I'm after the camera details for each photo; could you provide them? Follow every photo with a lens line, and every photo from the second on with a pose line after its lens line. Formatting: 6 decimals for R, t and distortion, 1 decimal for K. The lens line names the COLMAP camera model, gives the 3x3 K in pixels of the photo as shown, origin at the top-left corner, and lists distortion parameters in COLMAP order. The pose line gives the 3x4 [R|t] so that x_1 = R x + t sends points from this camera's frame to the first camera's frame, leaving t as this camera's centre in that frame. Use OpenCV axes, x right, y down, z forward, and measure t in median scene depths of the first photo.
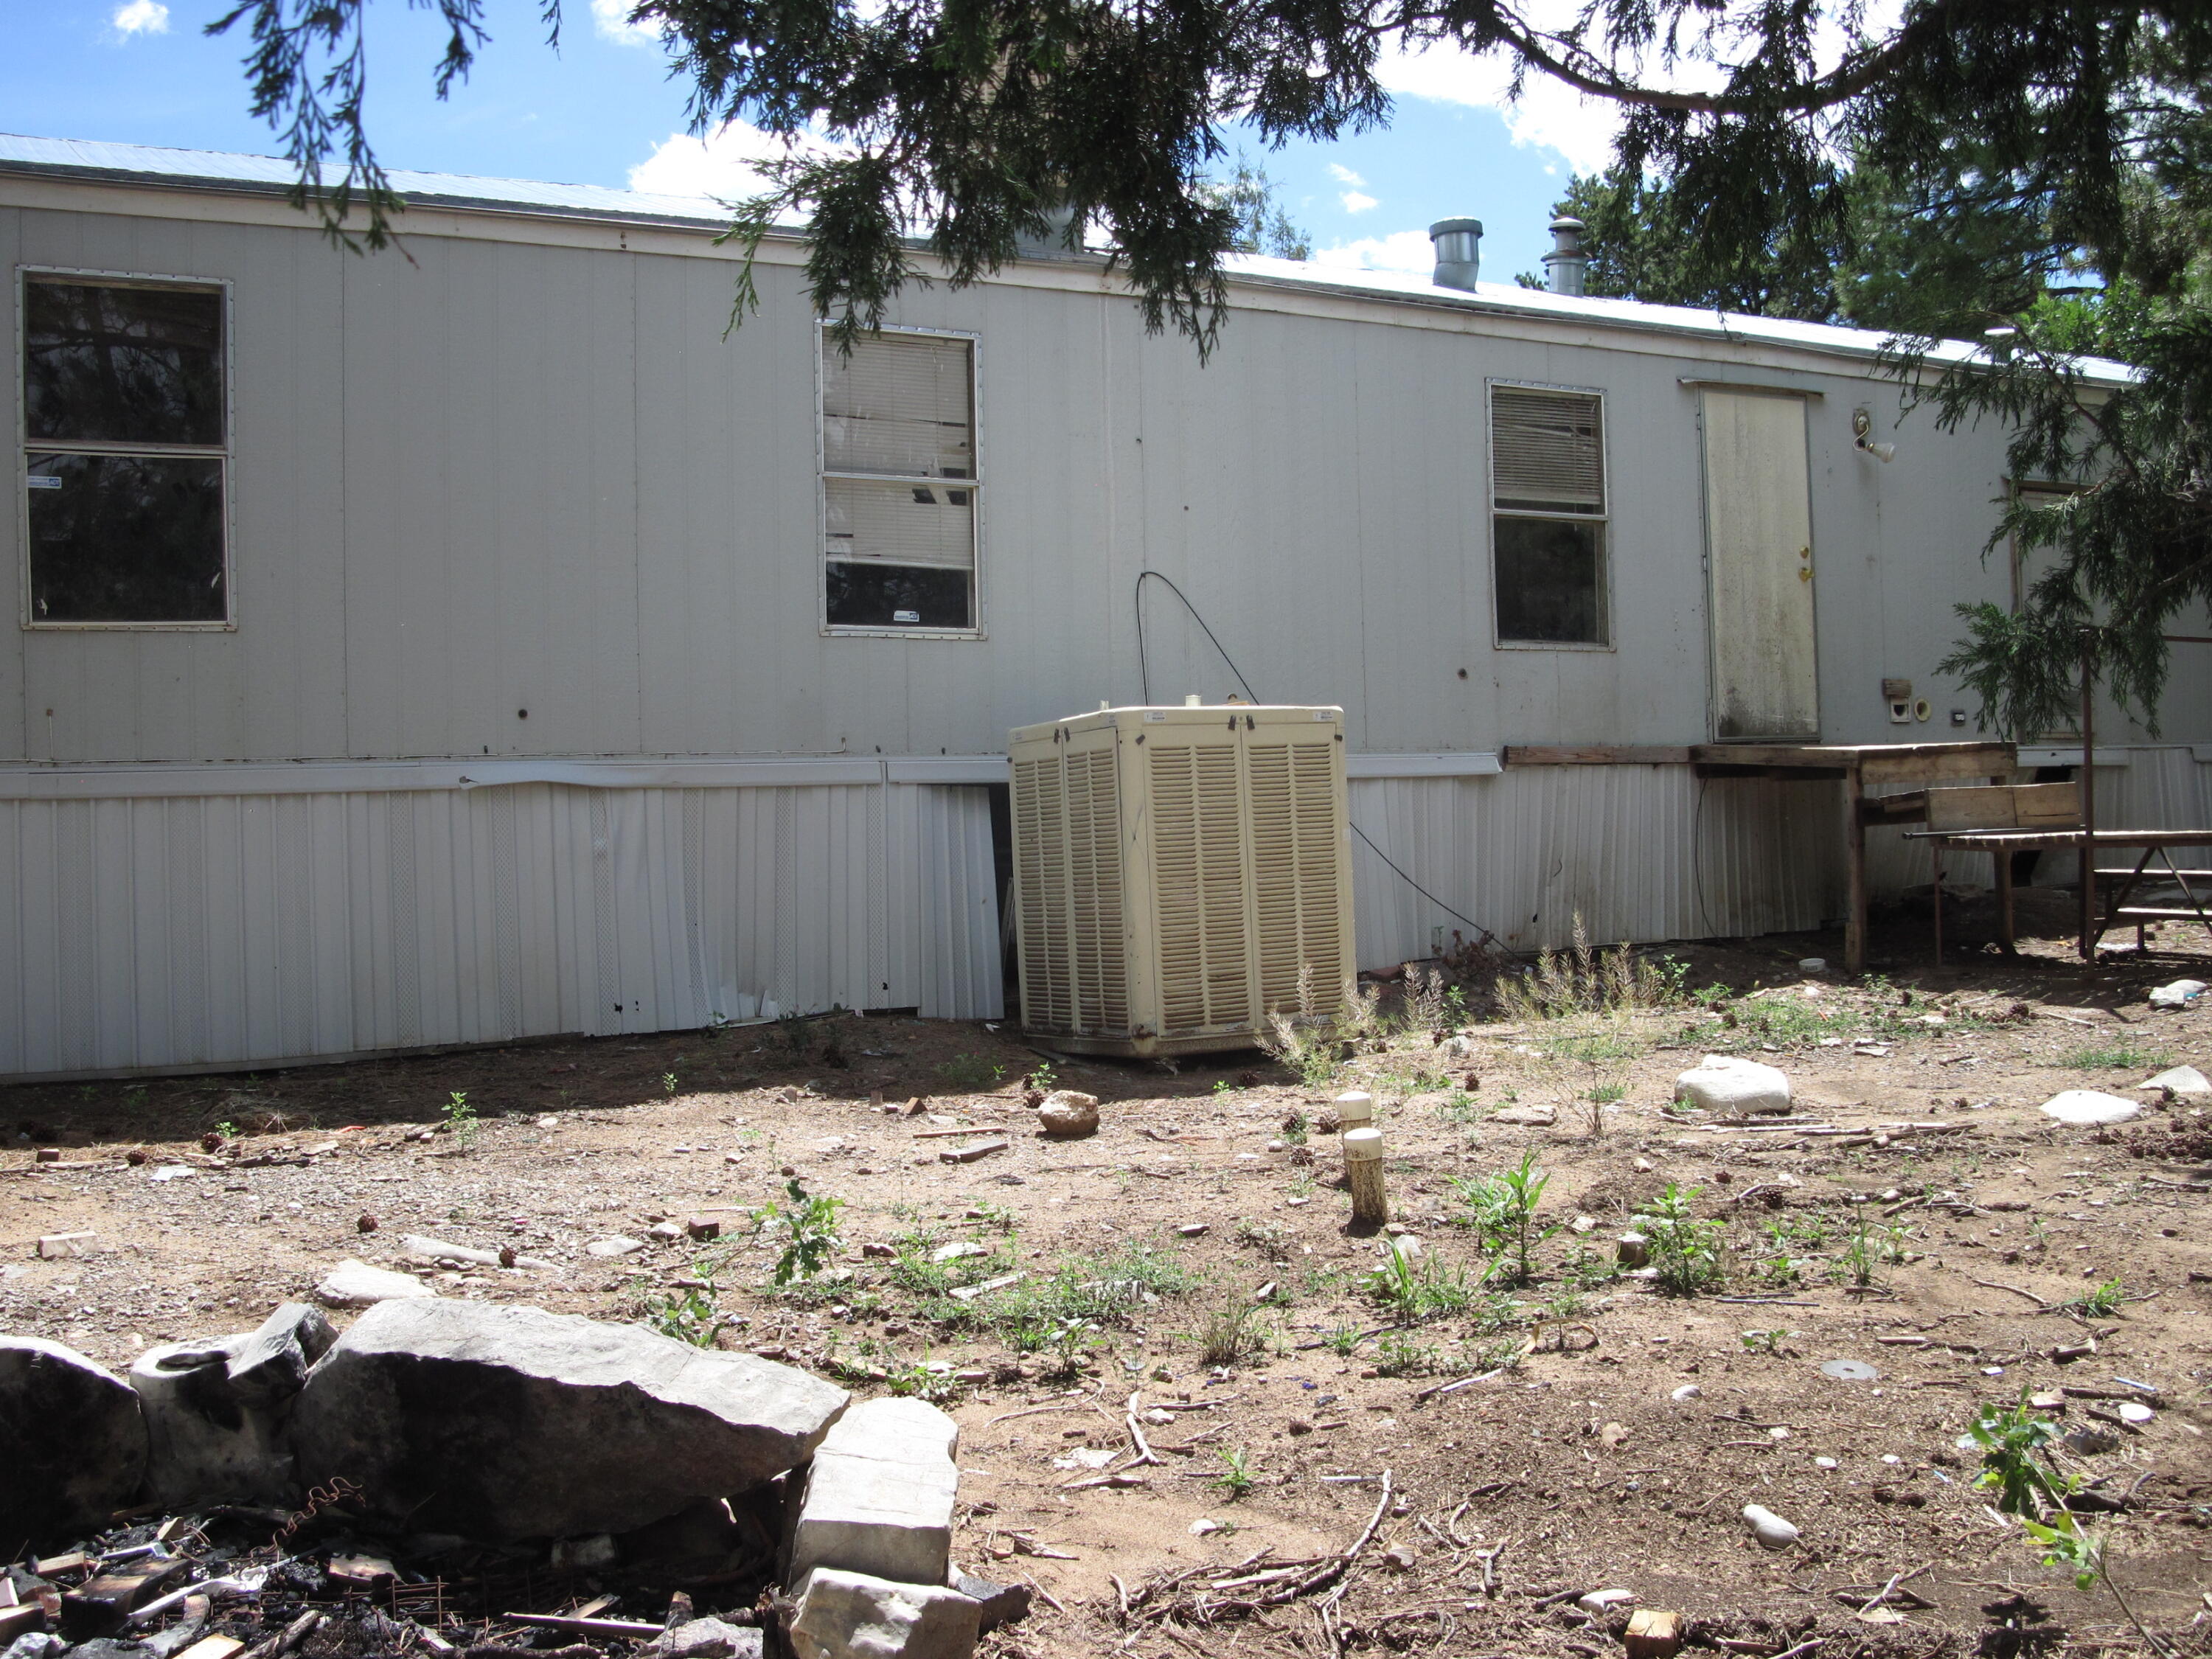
lens RADIAL K [[2324.5, 0, 1105.8], [0, 2324.5, 829.6], [0, 0, 1]] dist [-0.162006, 0.000000]
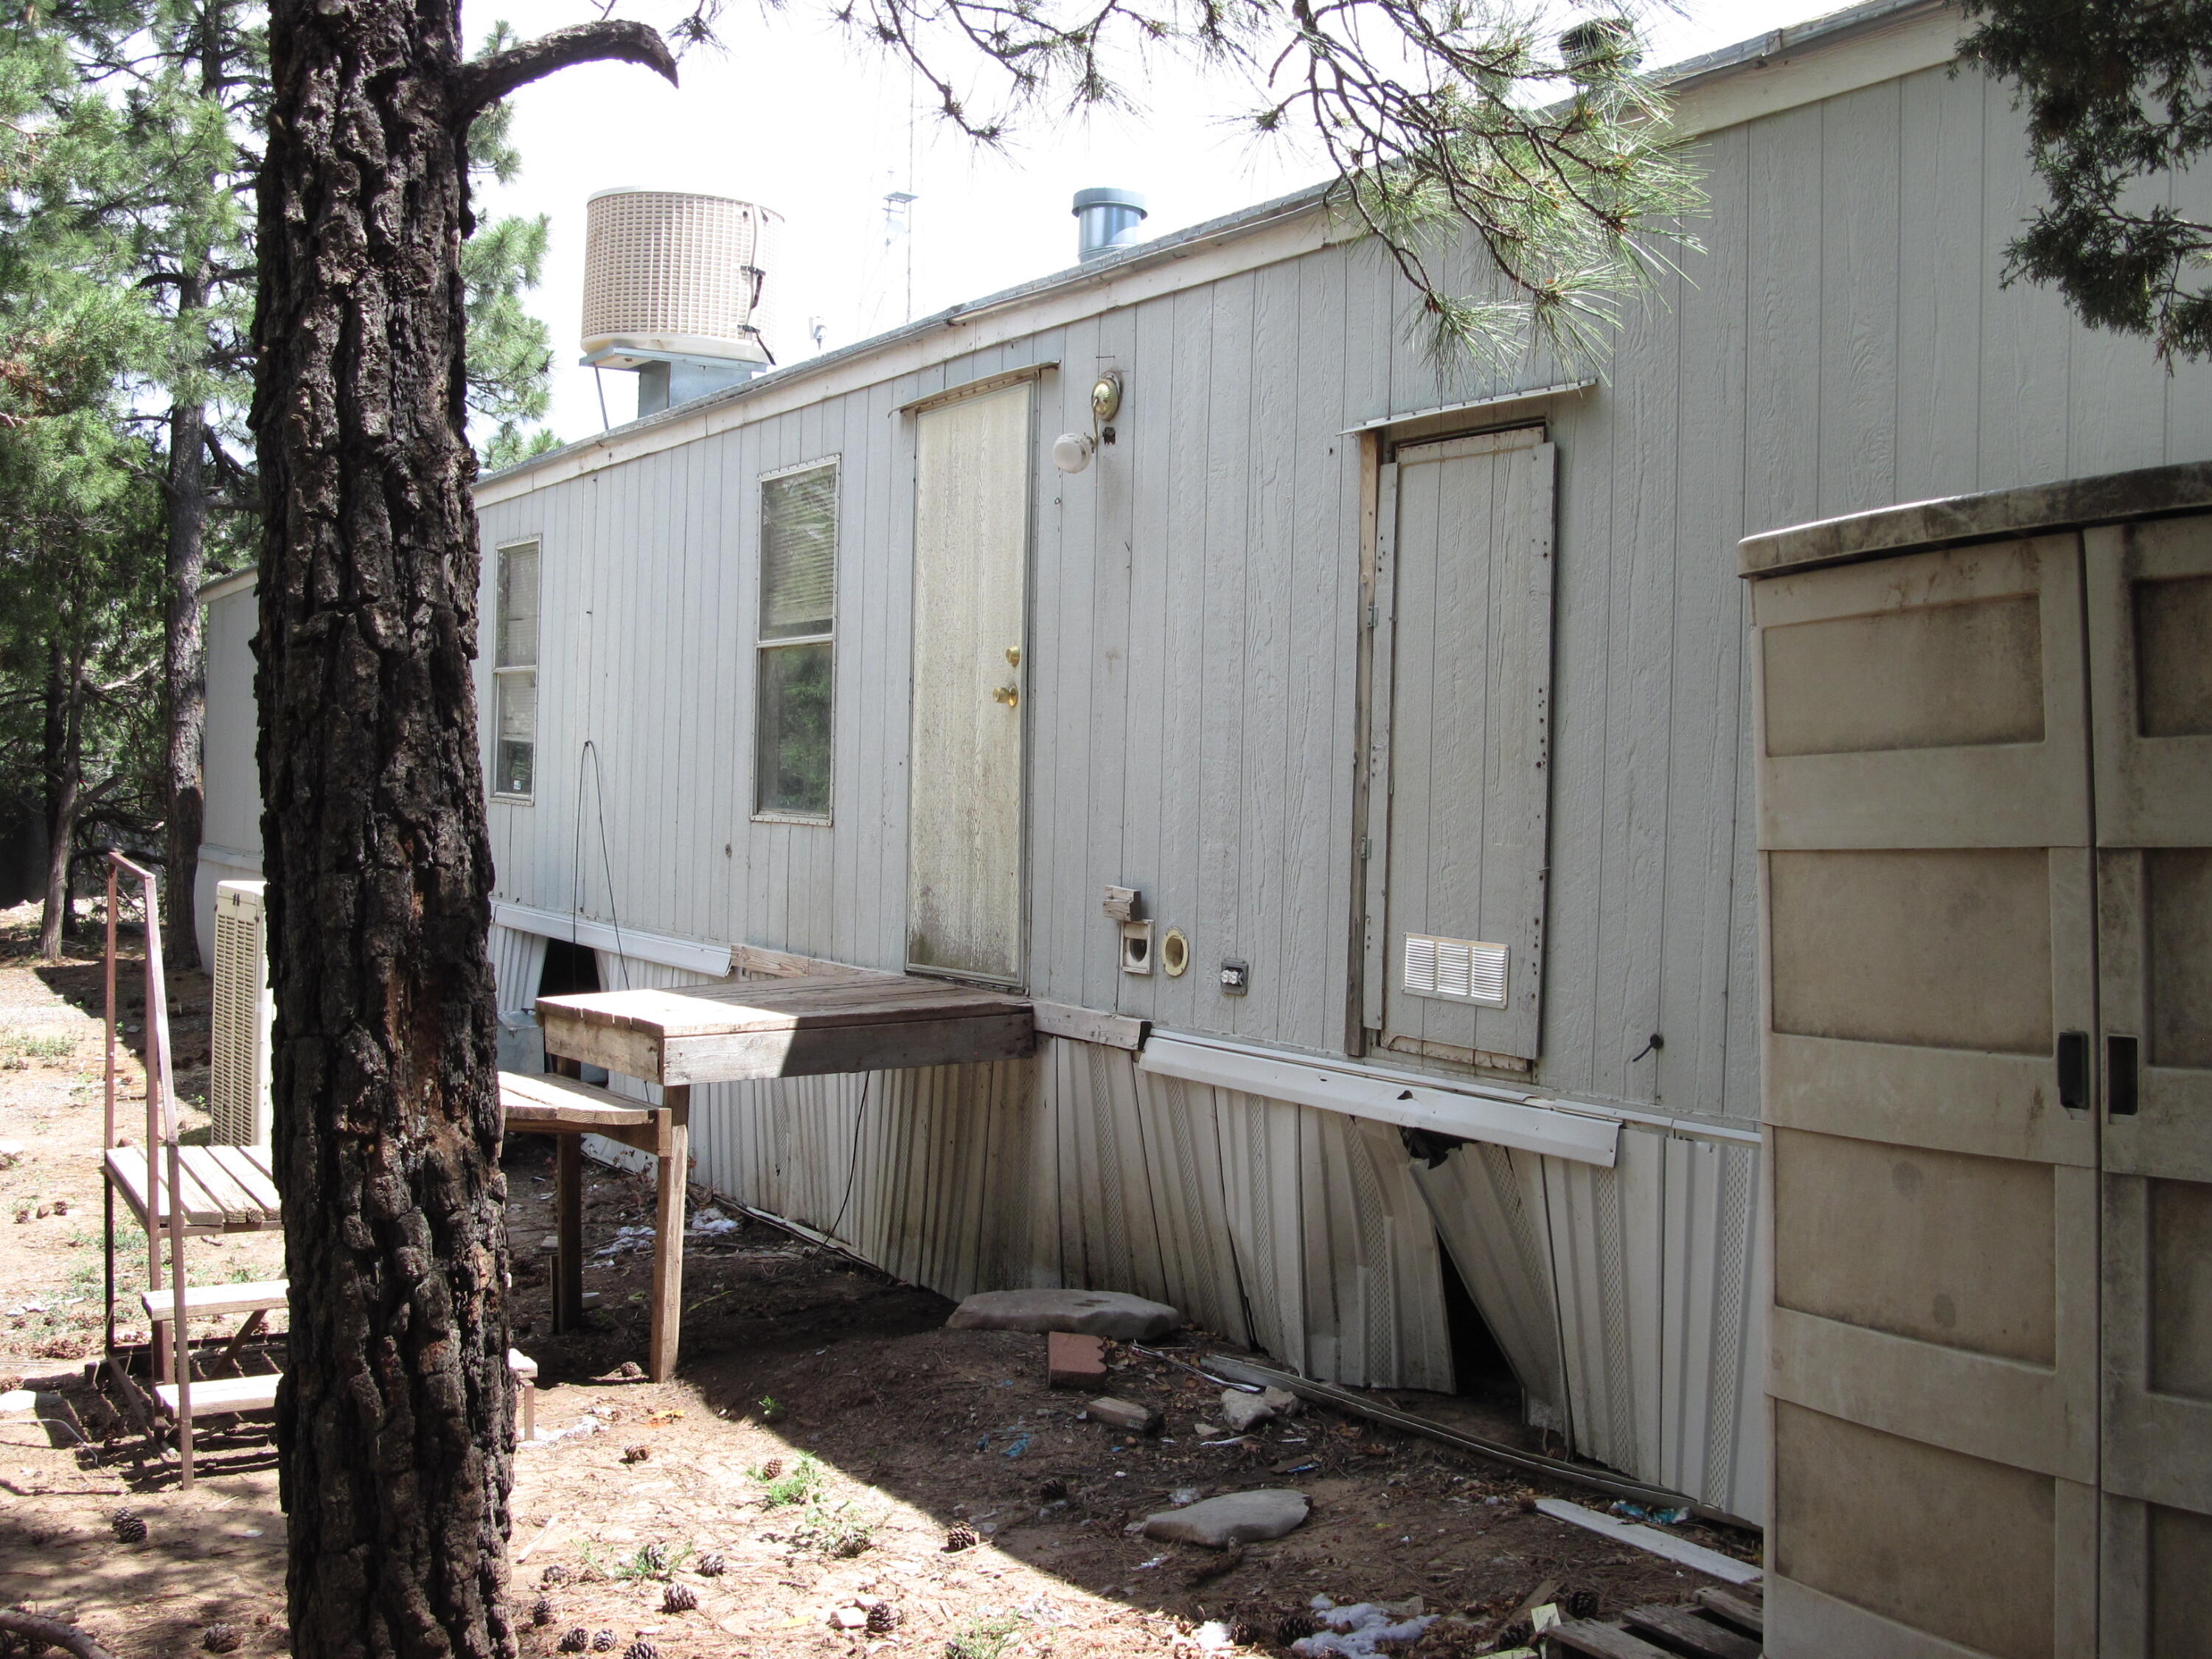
lens RADIAL K [[2324.5, 0, 1106.0], [0, 2324.5, 828.8], [0, 0, 1]] dist [-0.162006, 0.000000]
pose [[0.030982, 0.041562, -0.998655, 0.907646], [-0.036615, 0.998512, 0.040420, -0.105318], [0.998849, 0.035314, 0.032458, 1.033878]]
